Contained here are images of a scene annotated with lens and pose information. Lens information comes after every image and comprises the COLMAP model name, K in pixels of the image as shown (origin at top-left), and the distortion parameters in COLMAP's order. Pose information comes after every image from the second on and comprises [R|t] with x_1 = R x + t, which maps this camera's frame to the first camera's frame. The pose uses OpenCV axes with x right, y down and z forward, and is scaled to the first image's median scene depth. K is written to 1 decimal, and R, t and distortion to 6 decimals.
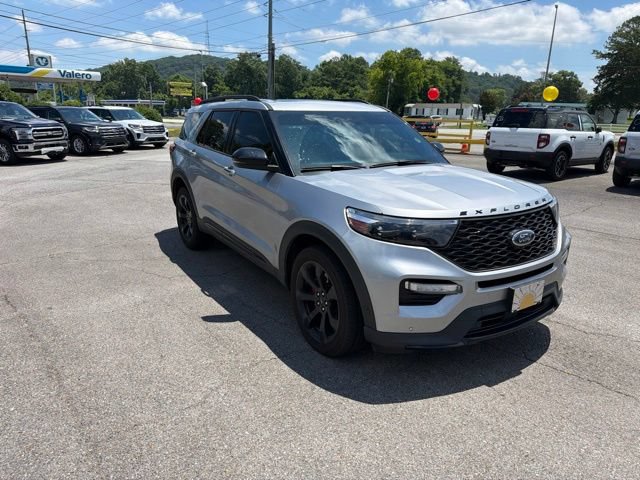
lens RADIAL K [[452.1, 0, 322.6], [0, 452.1, 242.4], [0, 0, 1]] dist [0.028295, -0.037493]
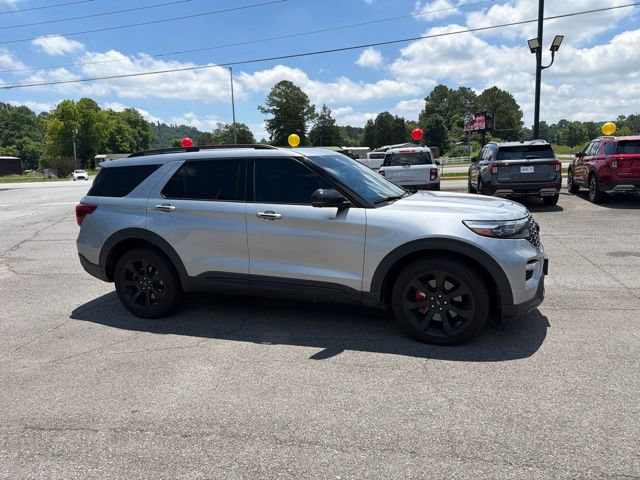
lens RADIAL K [[452.1, 0, 322.9], [0, 452.1, 233.2], [0, 0, 1]] dist [0.028295, -0.037493]
pose [[0.789036, -0.141004, 0.597947, -0.210708], [0.212193, 0.975955, -0.049861, -0.012902], [-0.576539, 0.166222, 0.799983, 0.036801]]
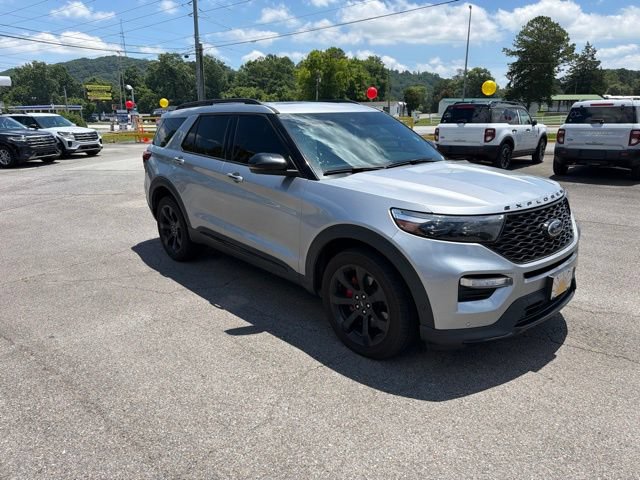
lens RADIAL K [[452.1, 0, 321.0], [0, 452.1, 242.3], [0, 0, 1]] dist [0.028295, -0.037493]
pose [[0.988224, -0.066158, 0.137976, -0.048686], [0.066132, 0.997799, 0.004775, -0.003679], [-0.137988, 0.004406, 0.990424, 0.005389]]
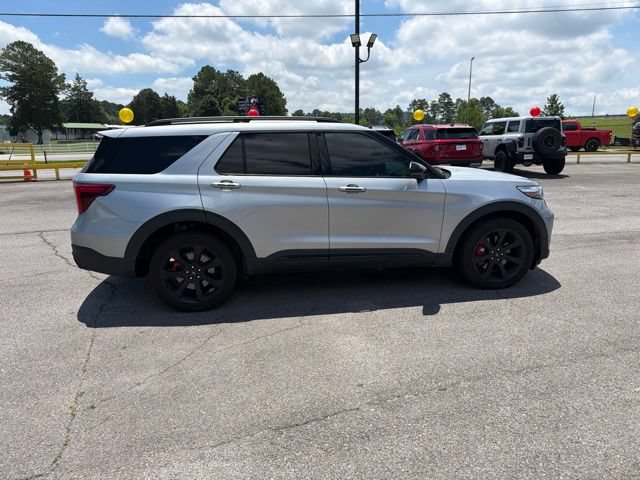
lens RADIAL K [[452.1, 0, 322.1], [0, 452.1, 241.5], [0, 0, 1]] dist [0.028295, -0.037493]
pose [[0.400507, -0.225577, 0.888093, -0.344338], [0.265495, 0.956215, 0.123149, -0.055526], [-0.876987, 0.186462, 0.442860, 0.183254]]
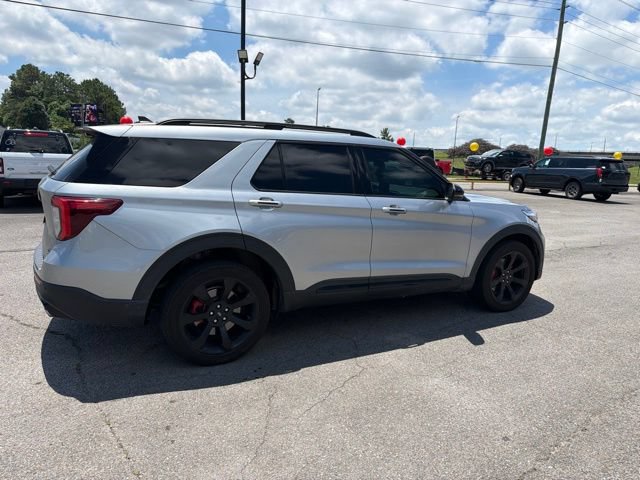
lens RADIAL K [[452.1, 0, 323.1], [0, 452.1, 234.9], [0, 0, 1]] dist [0.028295, -0.037493]
pose [[0.077173, -0.175993, 0.981362, -0.335781], [0.228606, 0.961197, 0.154399, -0.084688], [-0.970455, 0.212430, 0.114411, 0.307076]]
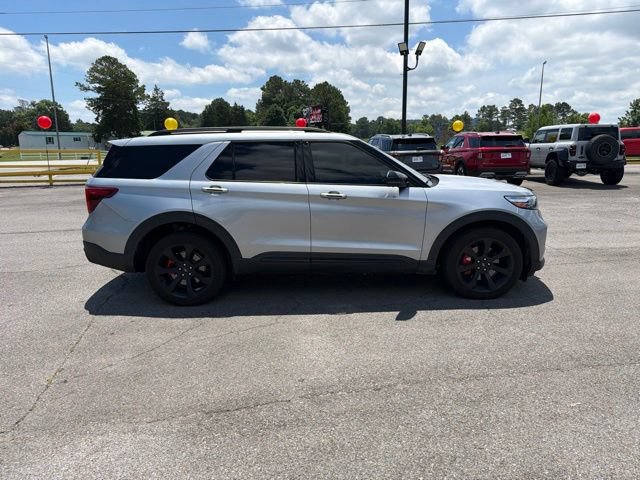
lens RADIAL K [[452.1, 0, 321.5], [0, 452.1, 238.0], [0, 0, 1]] dist [0.028295, -0.037493]
pose [[0.525362, -0.191710, 0.829001, -0.331468], [0.247988, 0.966488, 0.066348, -0.040940], [-0.813939, 0.170726, 0.555298, 0.129457]]
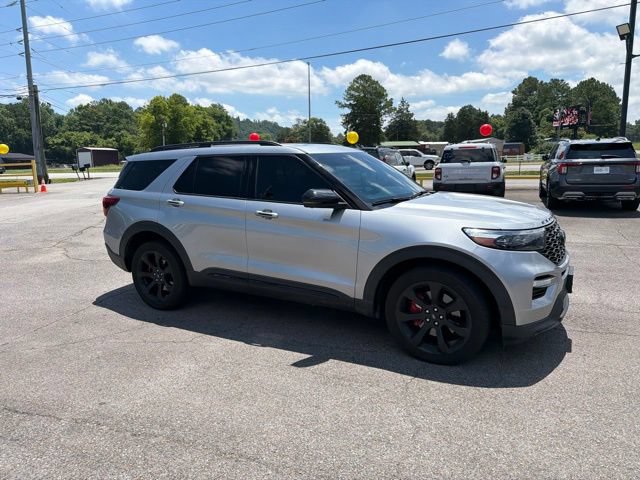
lens RADIAL K [[452.1, 0, 322.9], [0, 452.1, 233.6], [0, 0, 1]] dist [0.028295, -0.037493]
pose [[0.881456, -0.112655, 0.458633, -0.161865], [0.161578, 0.984464, -0.068723, -0.008602], [-0.443765, 0.134682, 0.885965, 0.022284]]
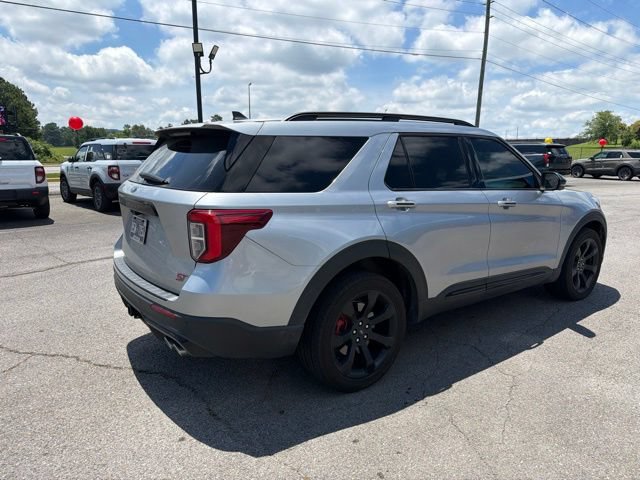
lens RADIAL K [[452.1, 0, 323.1], [0, 452.1, 234.6], [0, 0, 1]] dist [0.028295, -0.037493]
pose [[-0.076563, -0.184967, 0.979758, -0.309927], [0.263939, 0.943828, 0.198810, -0.109337], [-0.961496, 0.273817, -0.023442, 0.404547]]
